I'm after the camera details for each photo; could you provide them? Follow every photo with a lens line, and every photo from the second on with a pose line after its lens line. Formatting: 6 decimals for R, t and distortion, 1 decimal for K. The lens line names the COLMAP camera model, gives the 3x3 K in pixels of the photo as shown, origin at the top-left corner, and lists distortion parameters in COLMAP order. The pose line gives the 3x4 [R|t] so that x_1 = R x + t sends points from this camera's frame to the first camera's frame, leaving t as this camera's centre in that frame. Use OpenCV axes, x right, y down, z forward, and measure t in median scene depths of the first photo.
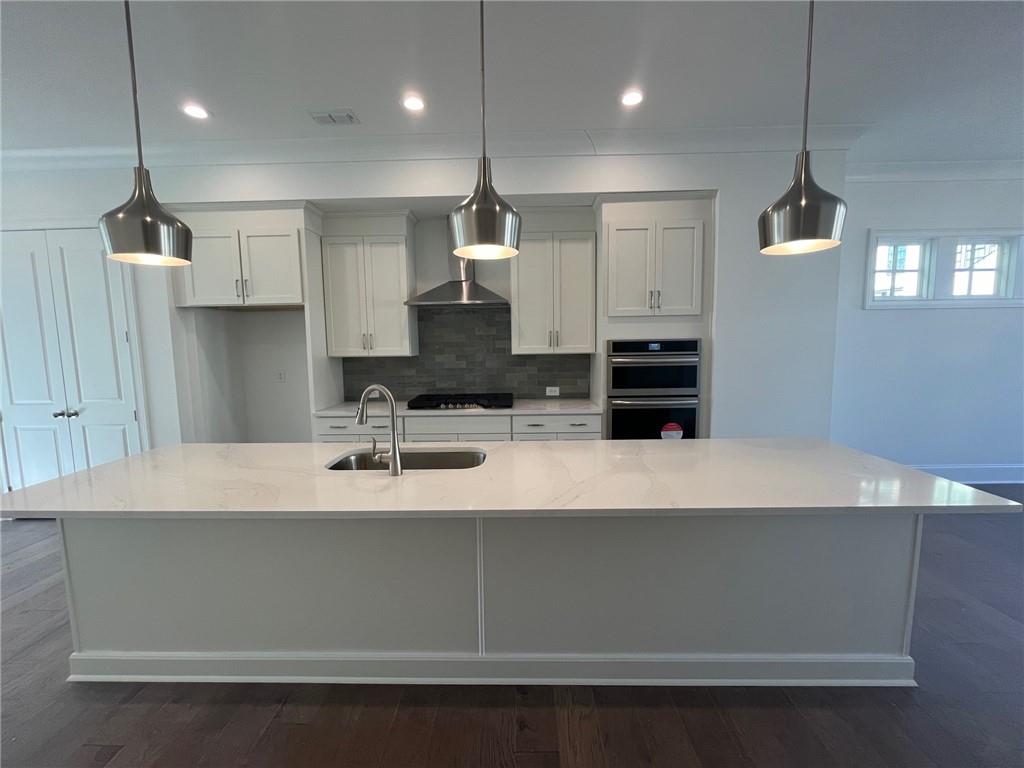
lens RADIAL K [[415.7, 0, 512.6], [0, 415.7, 381.1], [0, 0, 1]] dist [-0.002585, -0.000538]
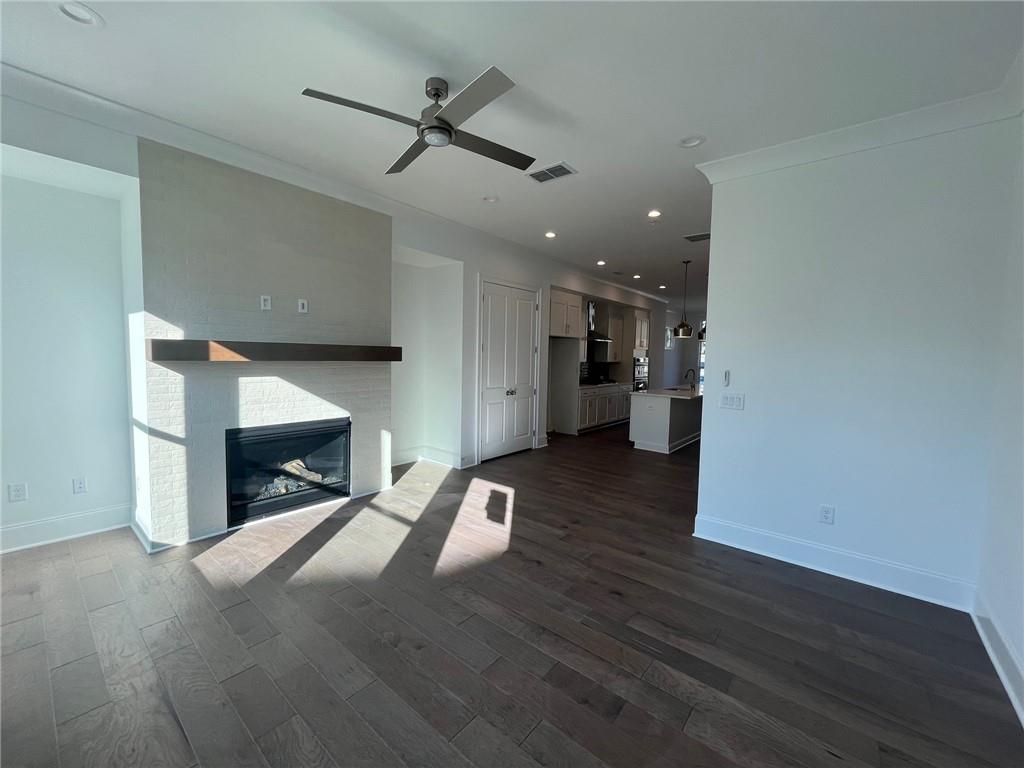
lens RADIAL K [[415.7, 0, 520.1], [0, 415.7, 381.7], [0, 0, 1]] dist [-0.002585, -0.000538]
pose [[0.602335, -0.023400, 0.797900, -2.413854], [0.035156, 0.999378, 0.002770, 0.028627], [-0.797469, 0.026382, 0.602783, -0.071833]]
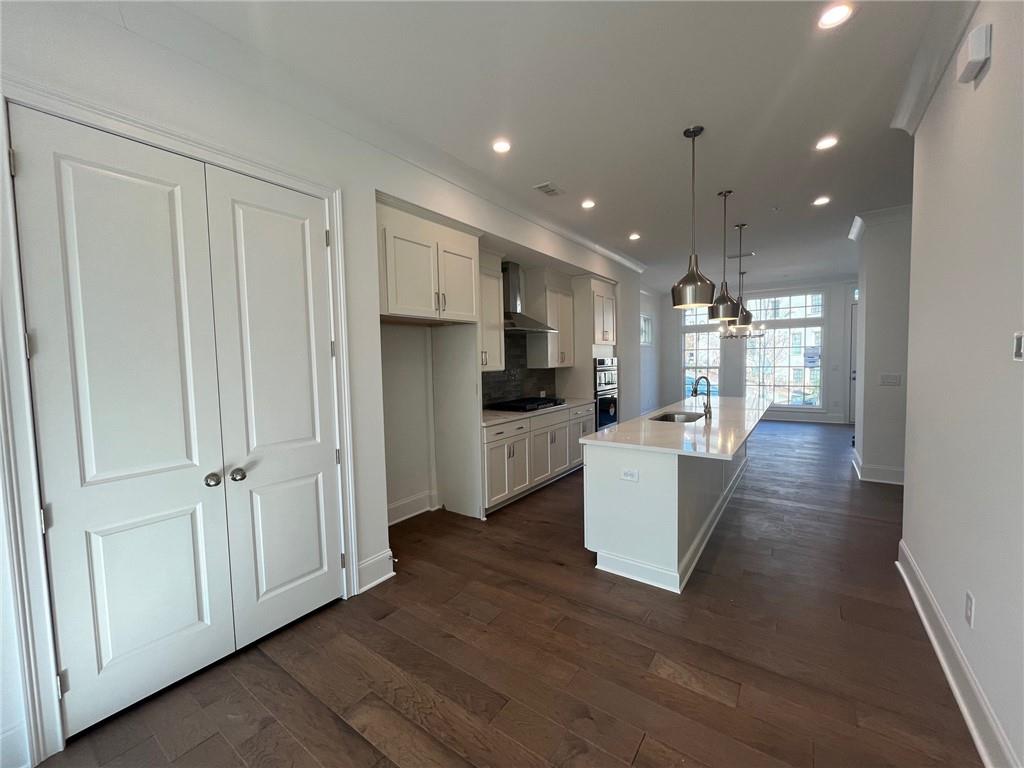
lens RADIAL K [[415.7, 0, 512.1], [0, 415.7, 381.9], [0, 0, 1]] dist [-0.002585, -0.000538]
pose [[0.558415, -0.039830, 0.828605, -1.329319], [0.084470, 0.996385, -0.009031, -0.015708], [-0.825250, 0.075036, 0.559761, 0.325077]]
